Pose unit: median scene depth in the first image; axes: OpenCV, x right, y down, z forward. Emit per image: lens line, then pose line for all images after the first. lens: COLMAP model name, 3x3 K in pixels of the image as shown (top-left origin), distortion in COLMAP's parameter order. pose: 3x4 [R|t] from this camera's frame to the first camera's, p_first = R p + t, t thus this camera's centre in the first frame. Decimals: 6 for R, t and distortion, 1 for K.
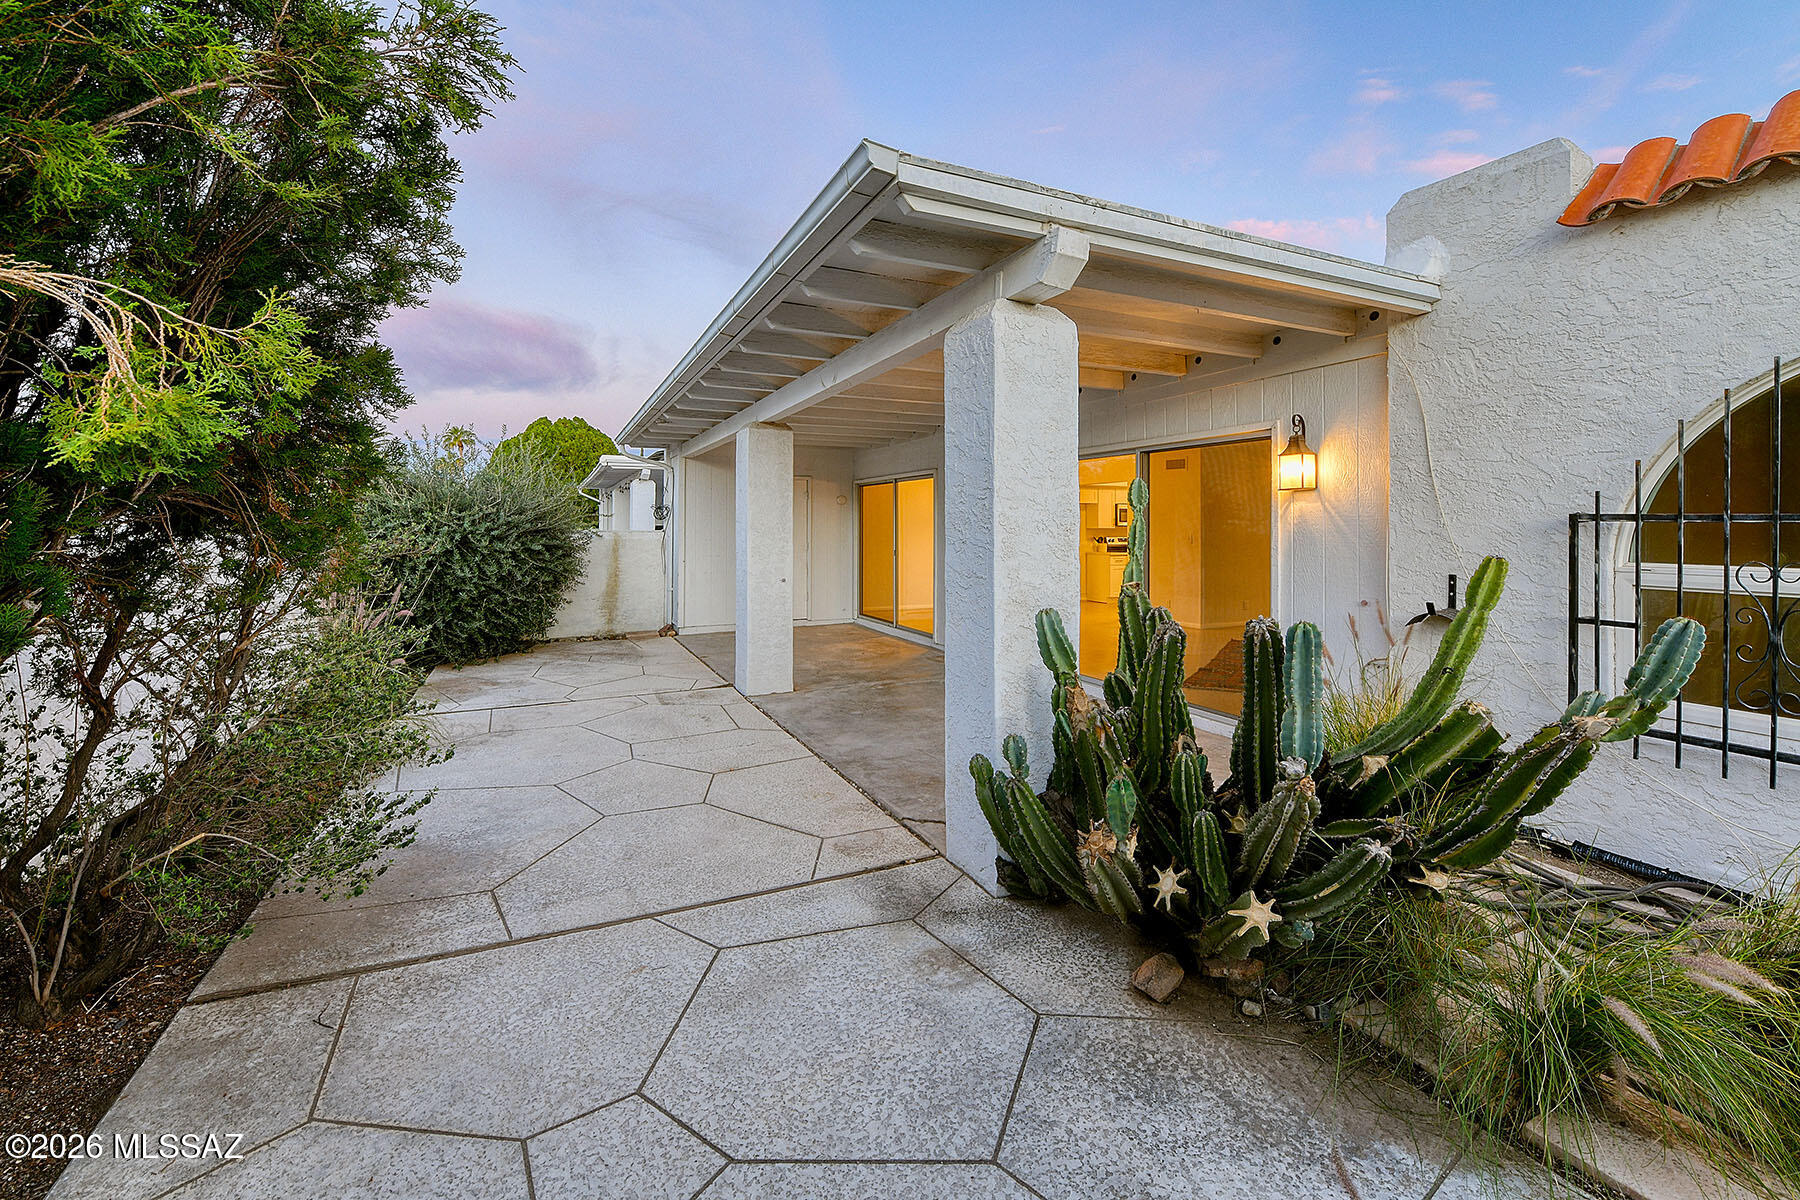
lens RADIAL K [[762.3, 0, 901.1], [0, 762.3, 525.3], [0, 0, 1]] dist [-0.022635, -0.001003]
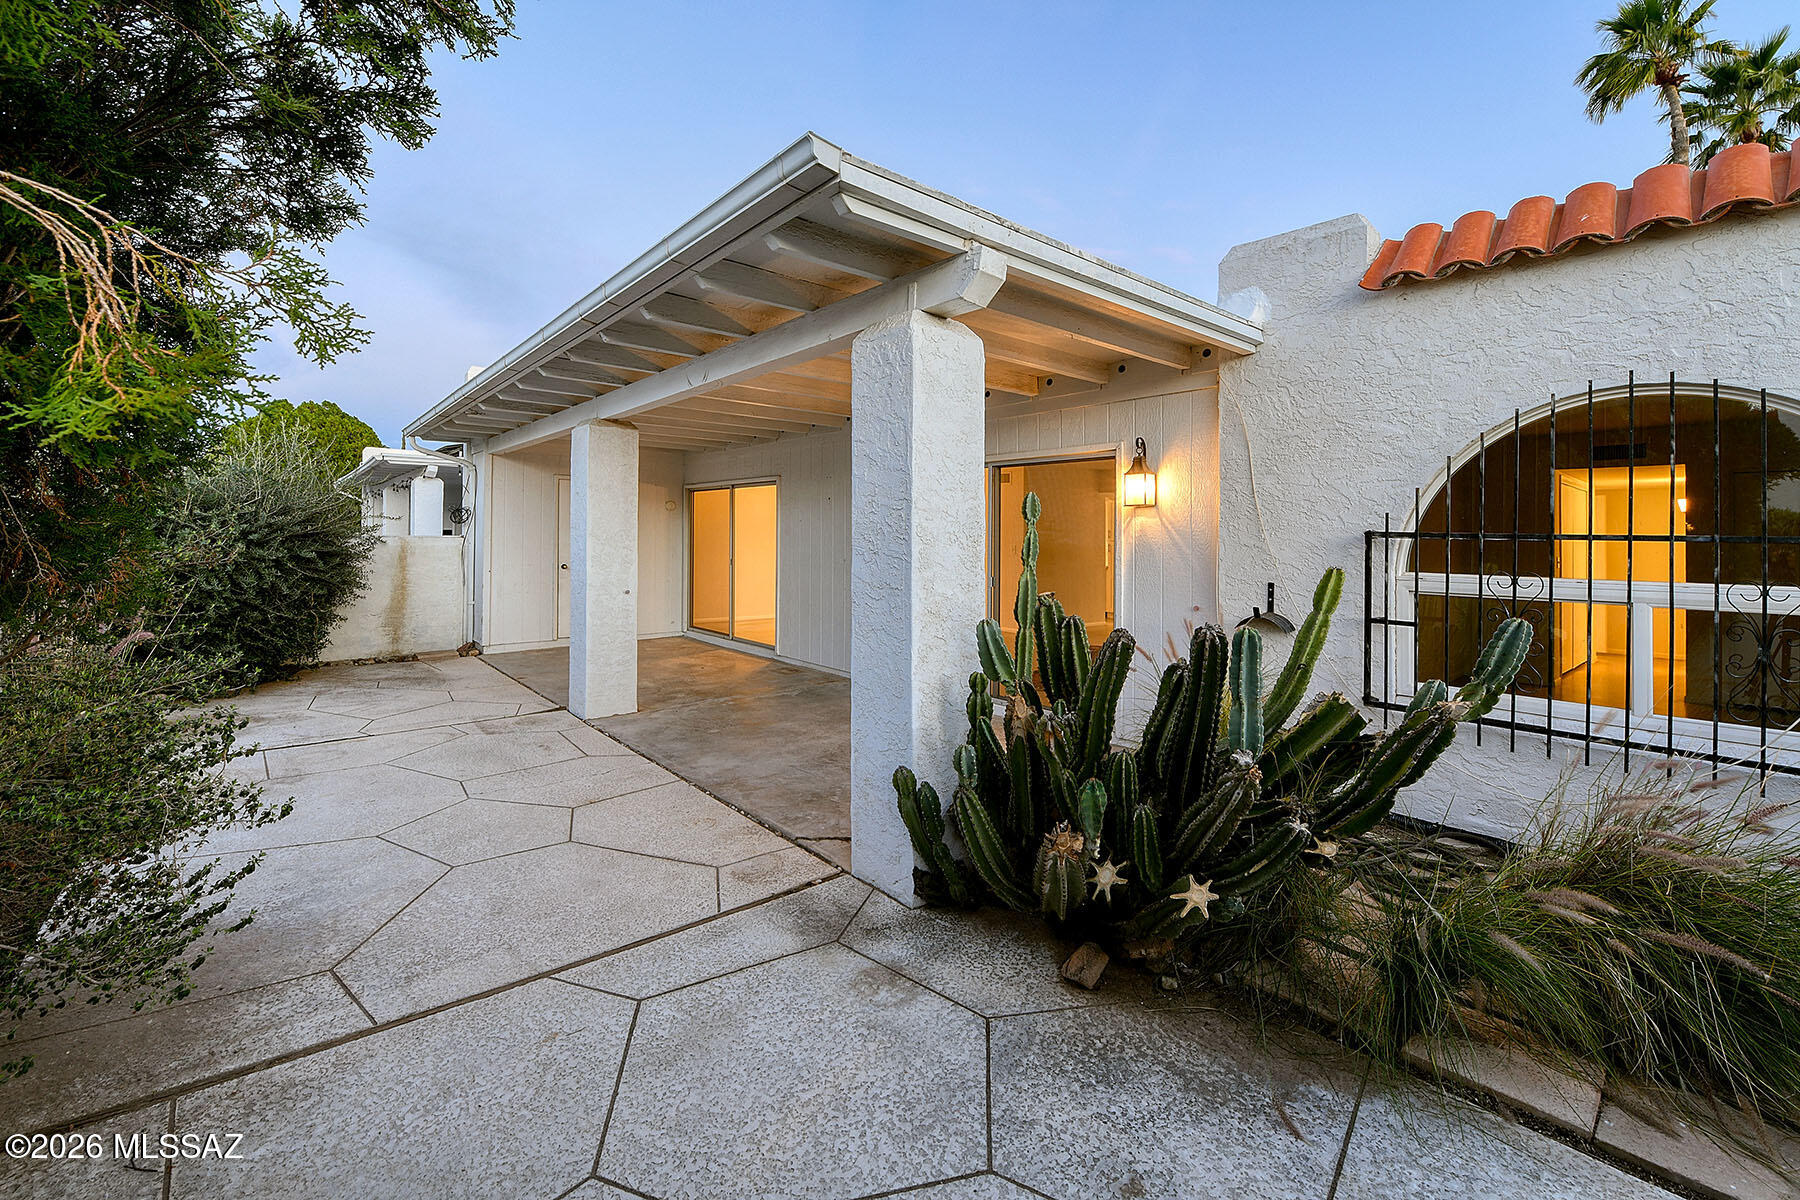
lens RADIAL K [[767.9, 0, 908.6], [0, 767.9, 533.7], [0, 0, 1]] dist [-0.022019, -0.001683]
pose [[0.963326, 0.011553, 0.268084, -0.151810], [-0.011529, 0.999932, -0.001664, -0.001418], [-0.268085, -0.001488, 0.963394, 0.031644]]
